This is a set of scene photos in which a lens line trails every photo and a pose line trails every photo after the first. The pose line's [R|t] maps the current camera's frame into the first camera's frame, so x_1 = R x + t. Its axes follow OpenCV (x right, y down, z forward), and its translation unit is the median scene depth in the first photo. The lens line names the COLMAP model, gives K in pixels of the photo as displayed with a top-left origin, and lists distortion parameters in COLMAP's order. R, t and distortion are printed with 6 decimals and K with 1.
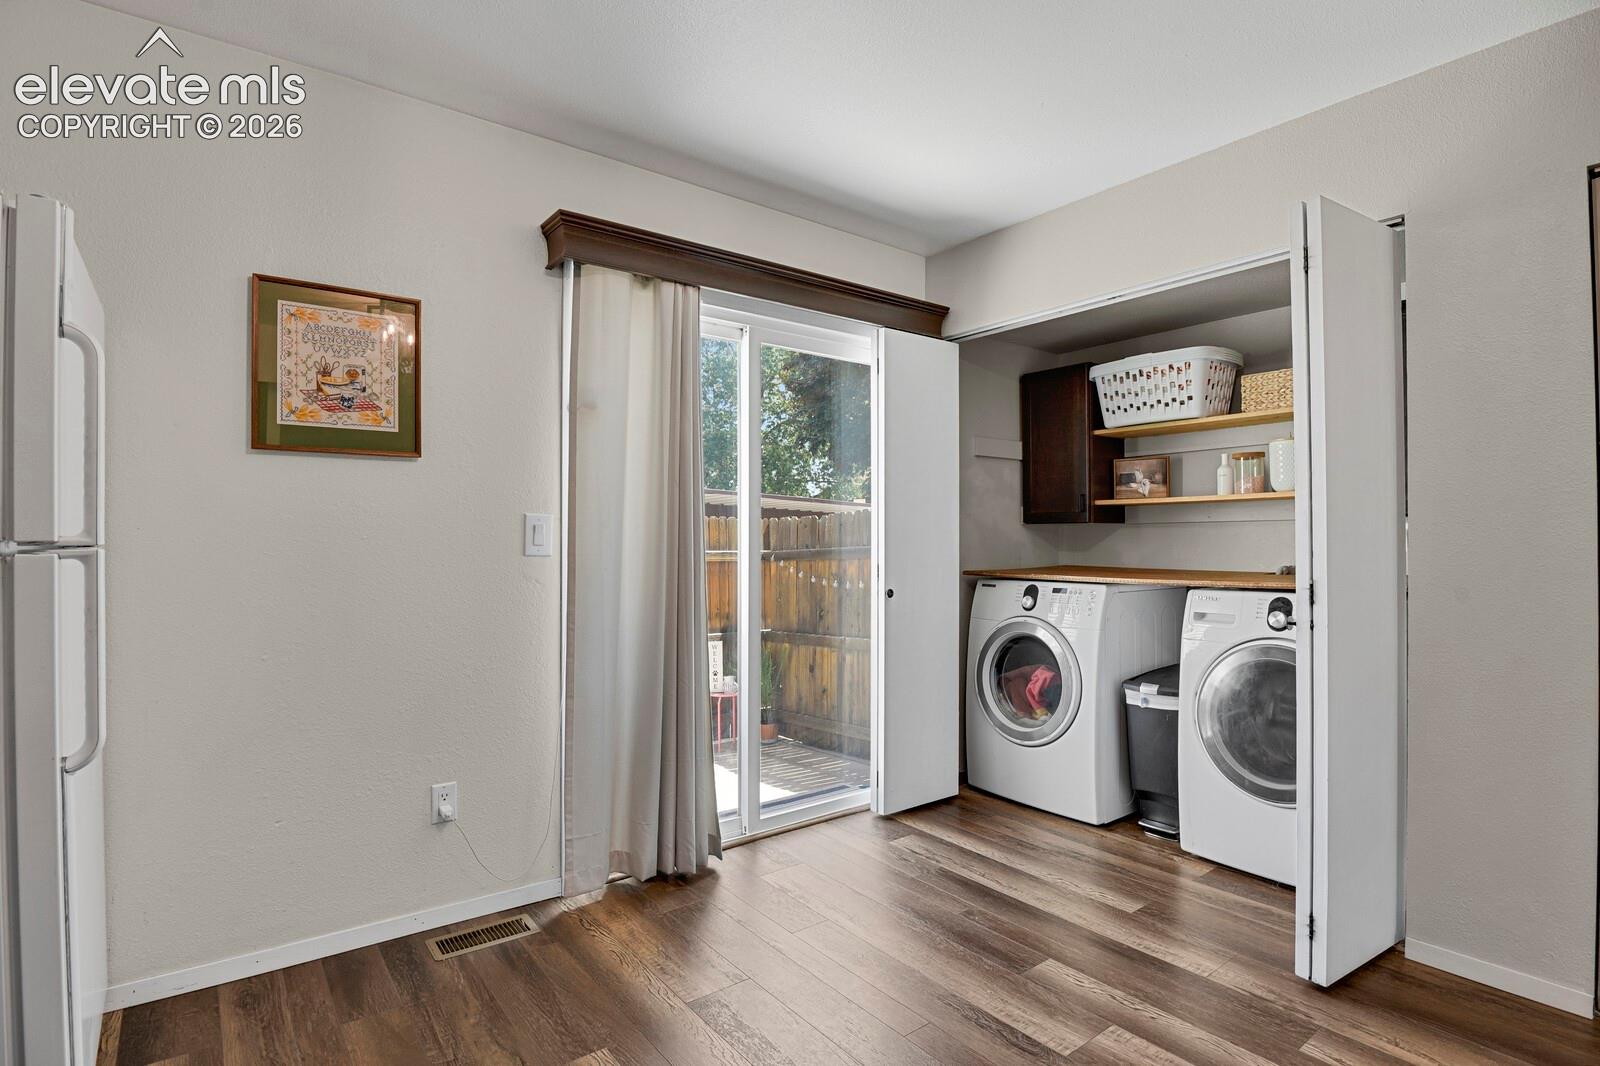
lens RADIAL K [[781.9, 0, 807.3], [0, 781.9, 532.2], [0, 0, 1]] dist [-0.028748, -0.001953]
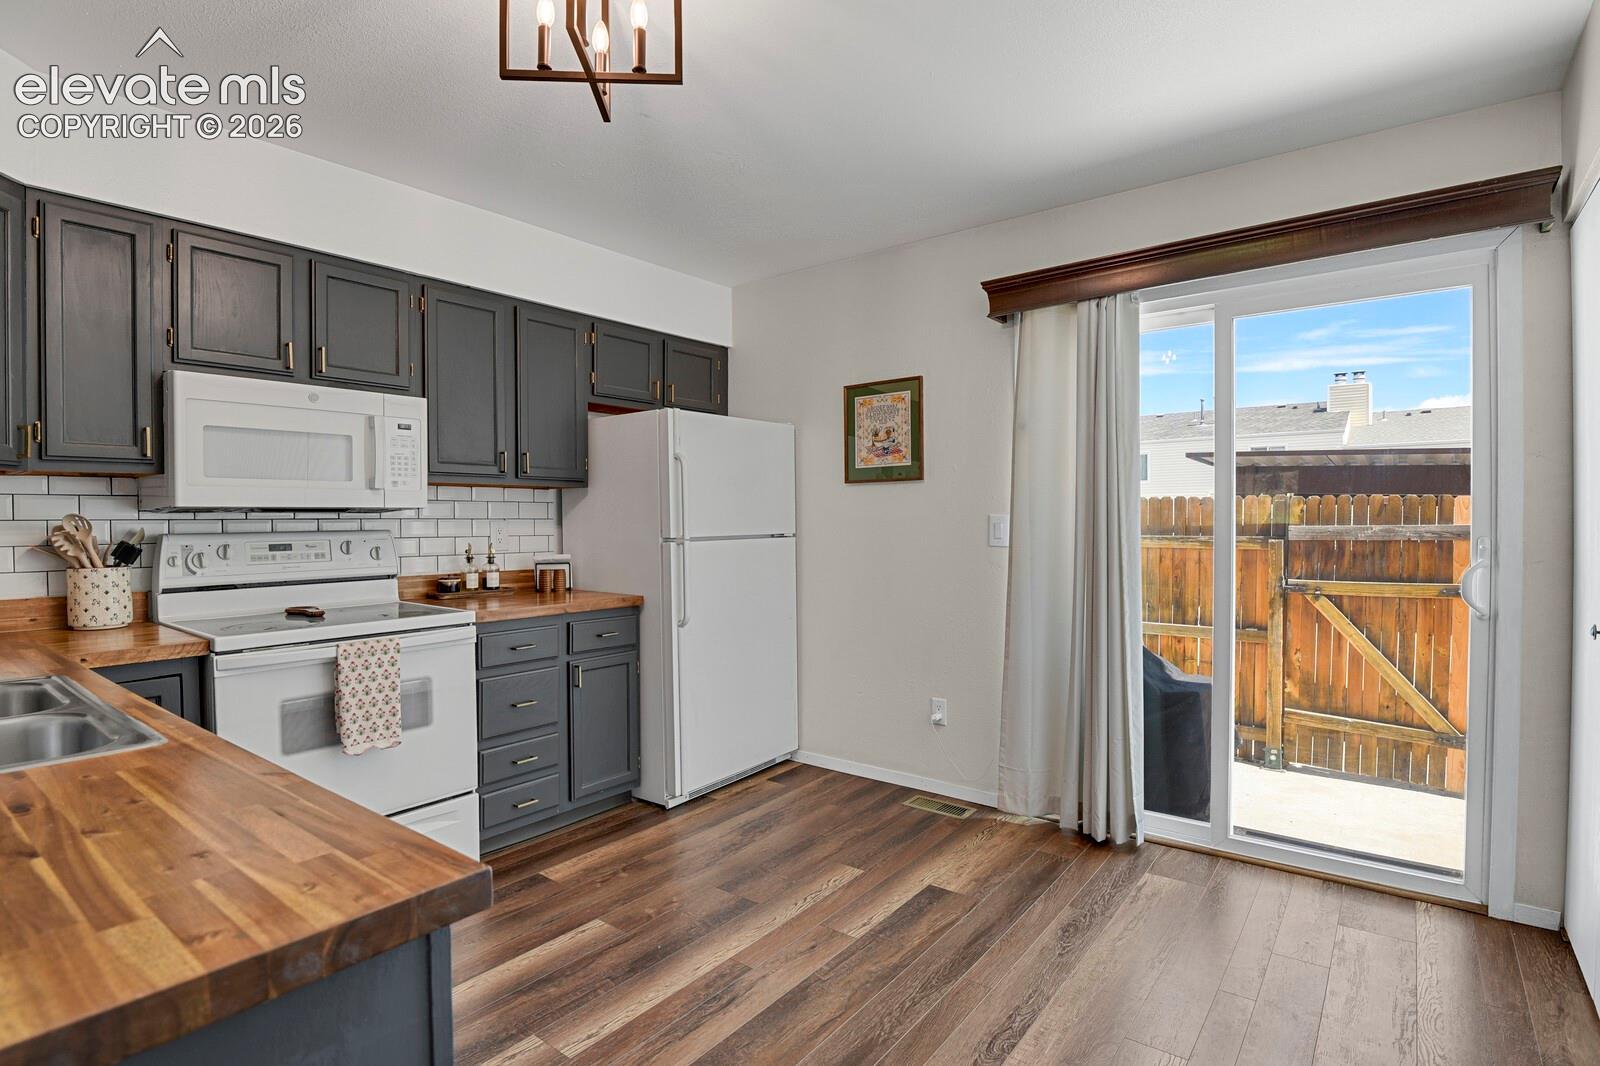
lens RADIAL K [[781.9, 0, 819.4], [0, 781.9, 536.7], [0, 0, 1]] dist [-0.028748, -0.001953]
pose [[0.265518, 0.017317, -0.963950, 0.942468], [0.017539, 0.999586, 0.022789, -0.024585], [0.963946, -0.022958, 0.265104, 0.408274]]
